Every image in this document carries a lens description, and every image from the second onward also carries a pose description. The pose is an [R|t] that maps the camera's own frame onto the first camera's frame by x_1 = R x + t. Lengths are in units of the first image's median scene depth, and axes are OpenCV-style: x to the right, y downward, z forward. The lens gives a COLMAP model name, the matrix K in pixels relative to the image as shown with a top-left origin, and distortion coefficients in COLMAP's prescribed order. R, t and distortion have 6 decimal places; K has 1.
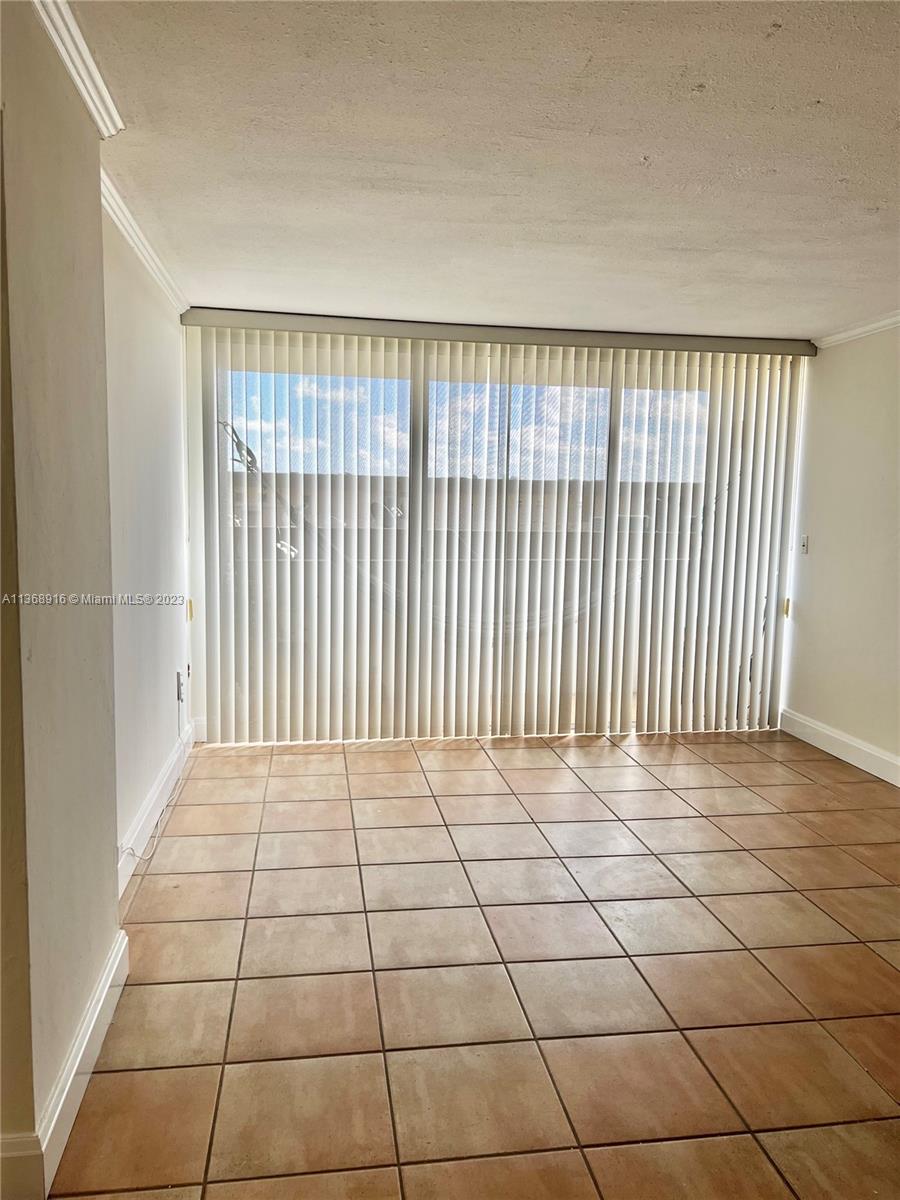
lens RADIAL K [[914.3, 0, 456.3], [0, 914.3, 606.3], [0, 0, 1]] dist [0.051306, -0.037068]
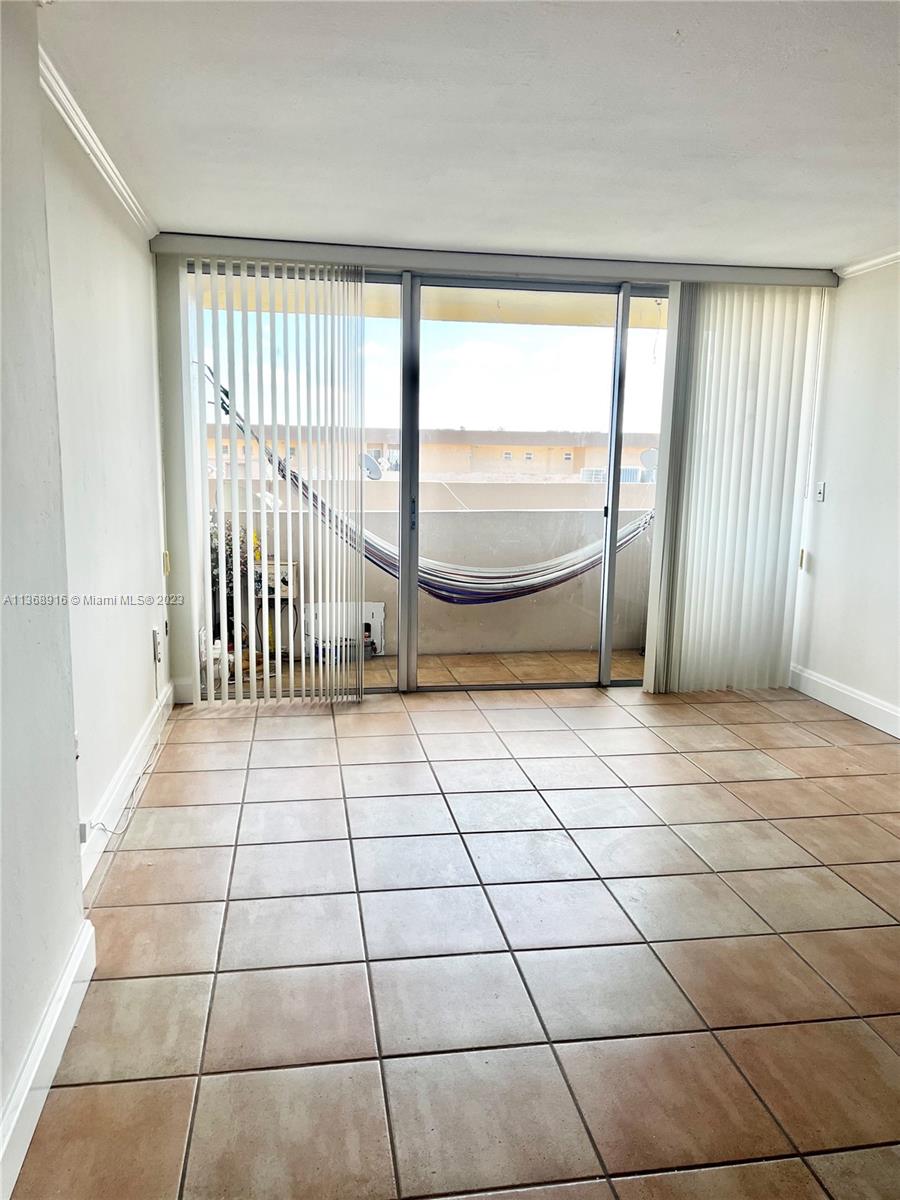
lens RADIAL K [[914.3, 0, 444.9], [0, 914.3, 603.7], [0, 0, 1]] dist [0.051306, -0.037068]
pose [[0.999994, -0.003207, 0.000917, -0.013692], [0.003160, 0.998861, 0.047602, 0.001728], [-0.001069, -0.047599, 0.998866, 0.113675]]
